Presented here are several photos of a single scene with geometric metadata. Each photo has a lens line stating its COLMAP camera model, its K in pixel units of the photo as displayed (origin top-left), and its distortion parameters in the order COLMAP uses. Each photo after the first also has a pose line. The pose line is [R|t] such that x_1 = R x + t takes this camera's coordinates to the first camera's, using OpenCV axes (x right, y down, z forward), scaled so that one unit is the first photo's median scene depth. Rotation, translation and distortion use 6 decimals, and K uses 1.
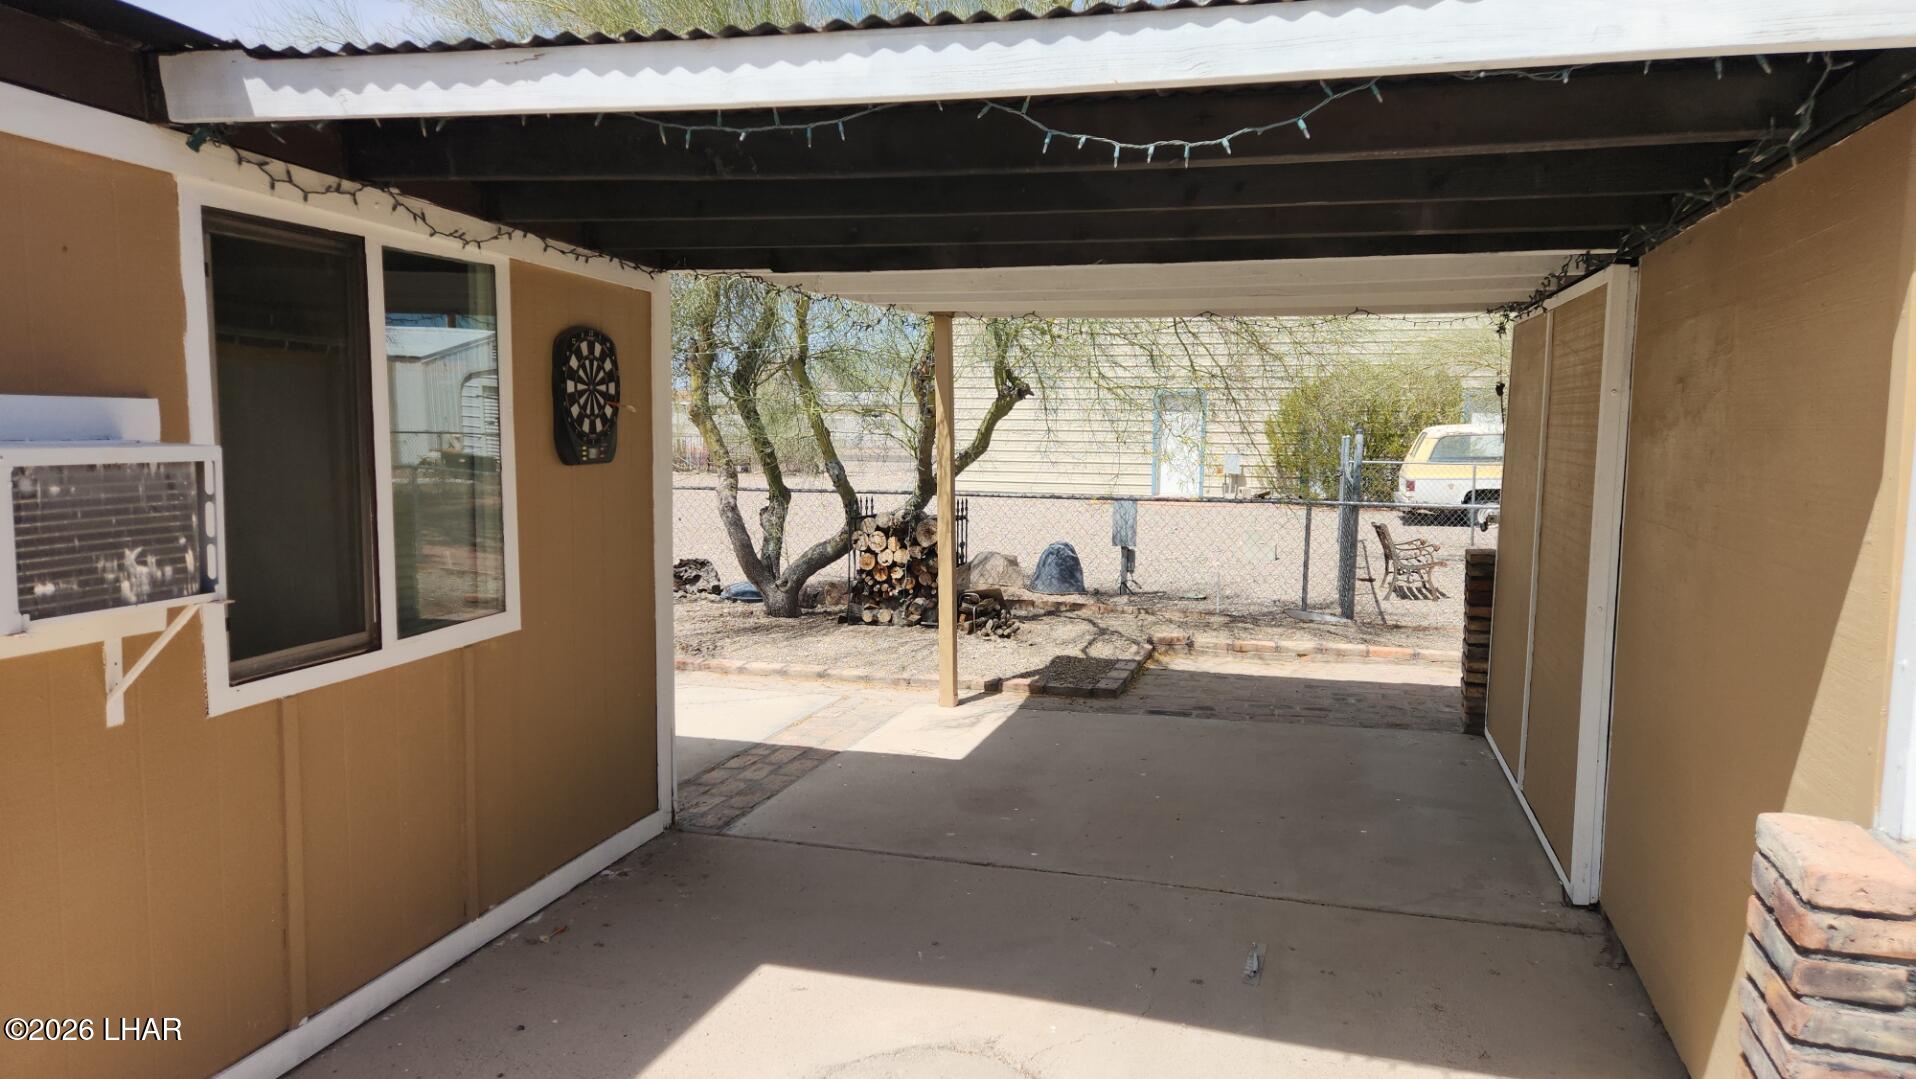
lens RADIAL K [[1268.4, 0, 972.4], [0, 1268.4, 551.1], [0, 0, 1]] dist [0.010825, -0.006918]
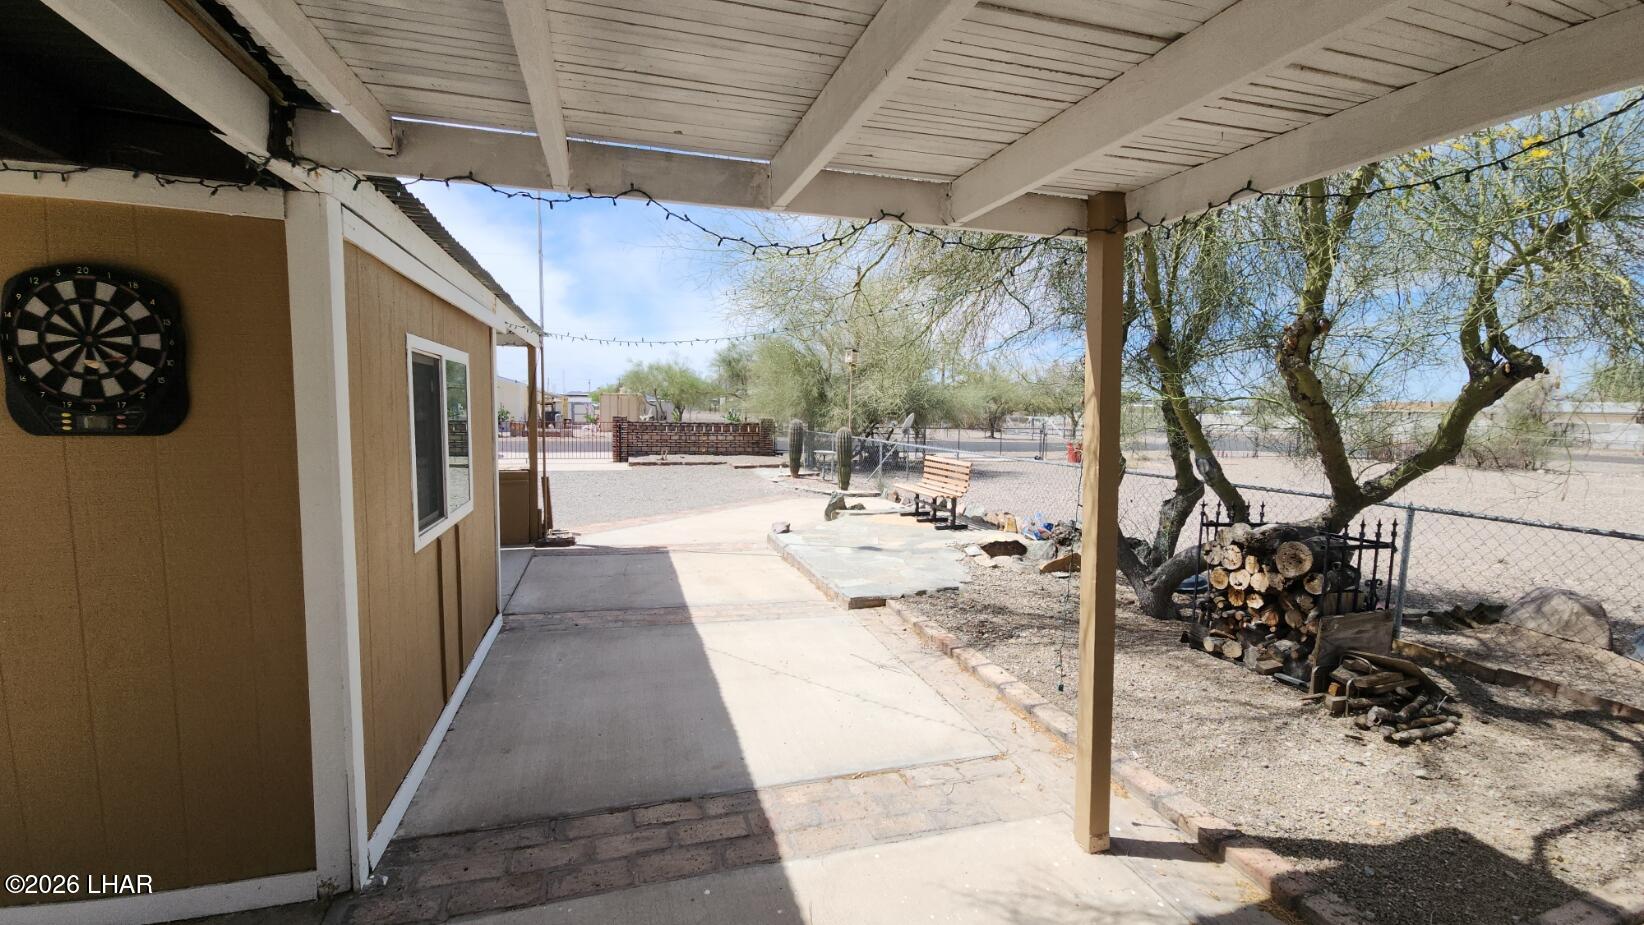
lens RADIAL K [[662.3, 0, 815.1], [0, 662.3, 463.3], [0, 0, 1]] dist [0.007055, -0.006392]
pose [[0.537609, 0.066982, -0.840529, 0.209571], [-0.100499, 0.994824, 0.014998, -0.073048], [0.837184, 0.076409, 0.541558, 0.819668]]
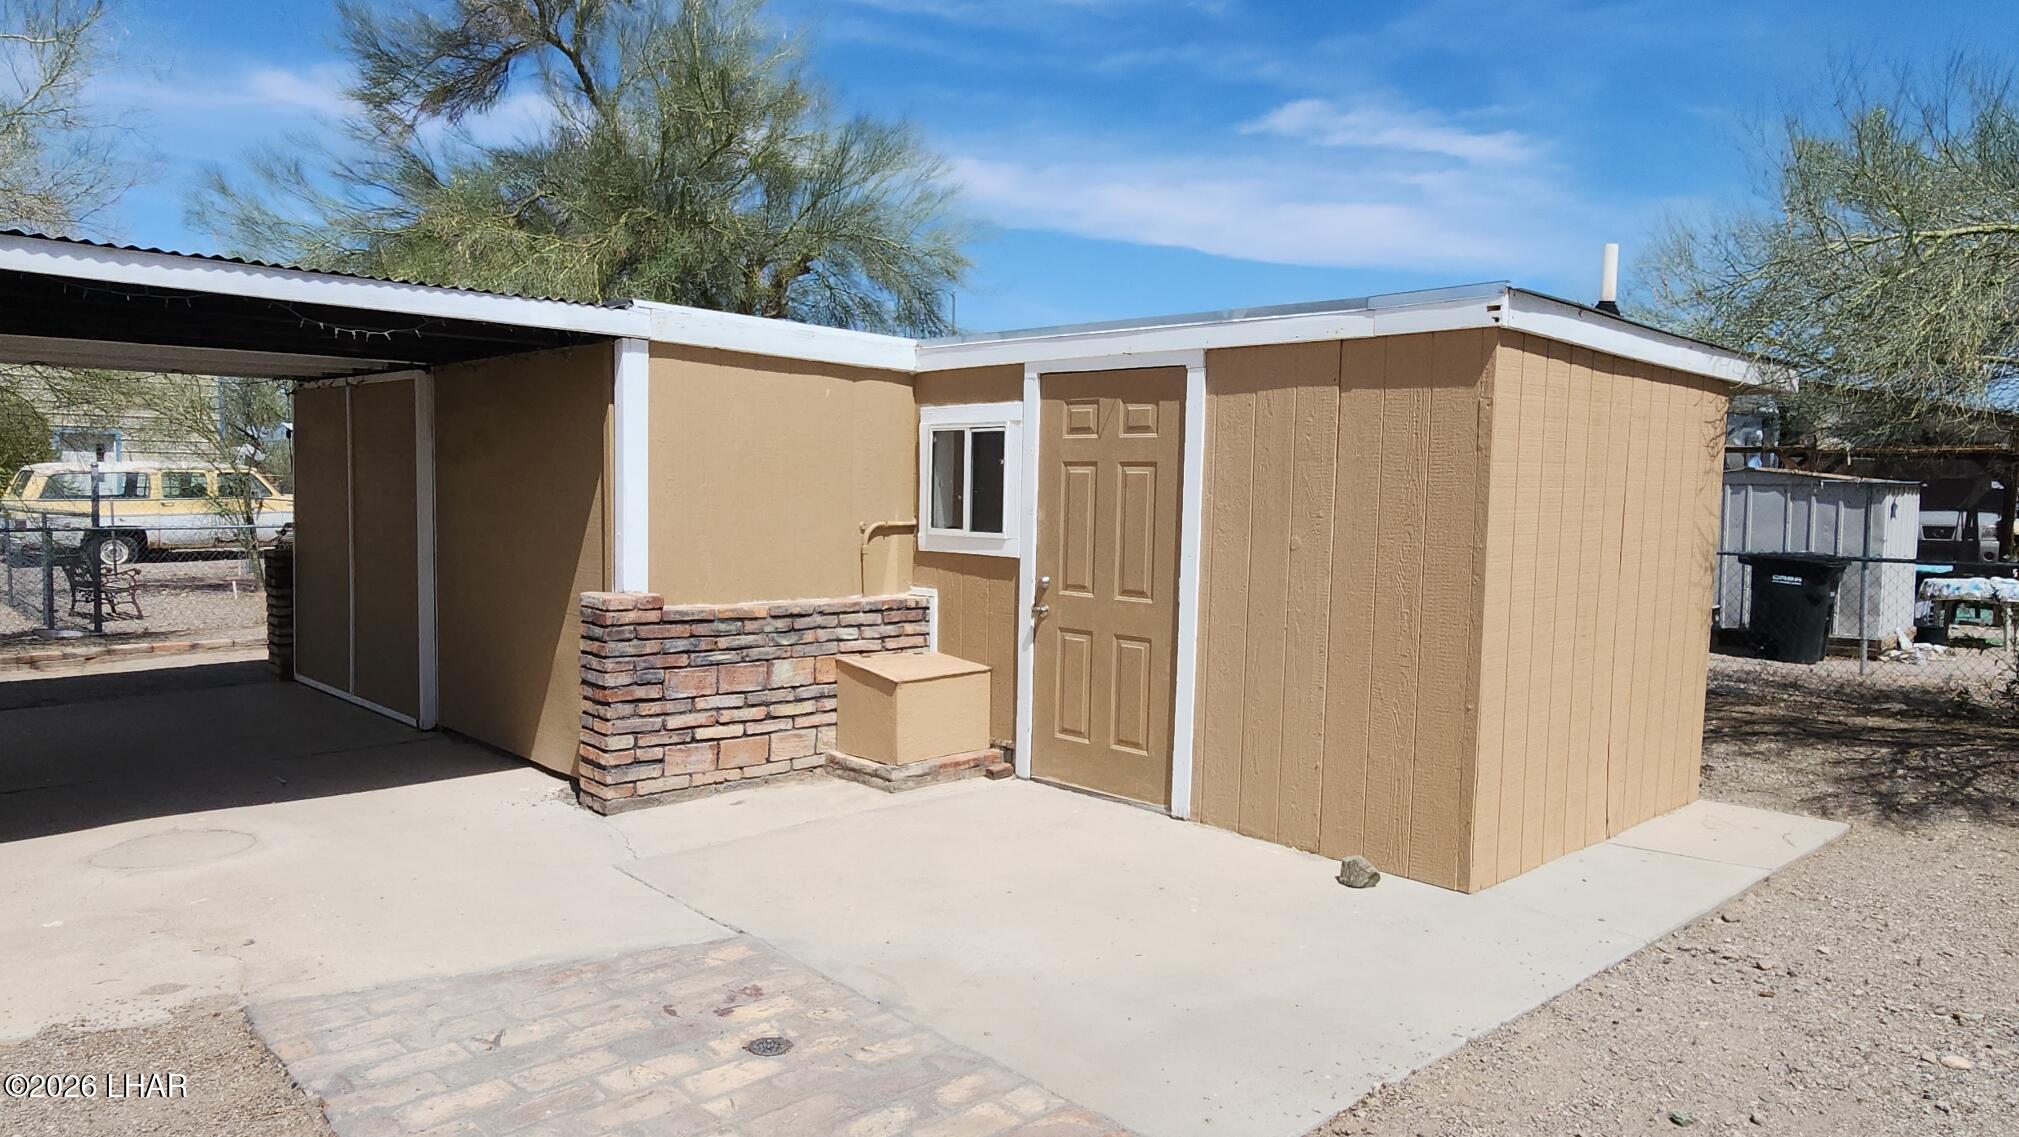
lens RADIAL K [[1336.6, 0, 976.9], [0, 1336.6, 574.9], [0, 0, 1]] dist [0.010825, -0.006918]
pose [[0.516514, -0.068759, 0.853513, -0.483844], [0.083359, 0.996074, 0.029798, 0.051236], [-0.852211, 0.055757, 0.520218, -0.428462]]
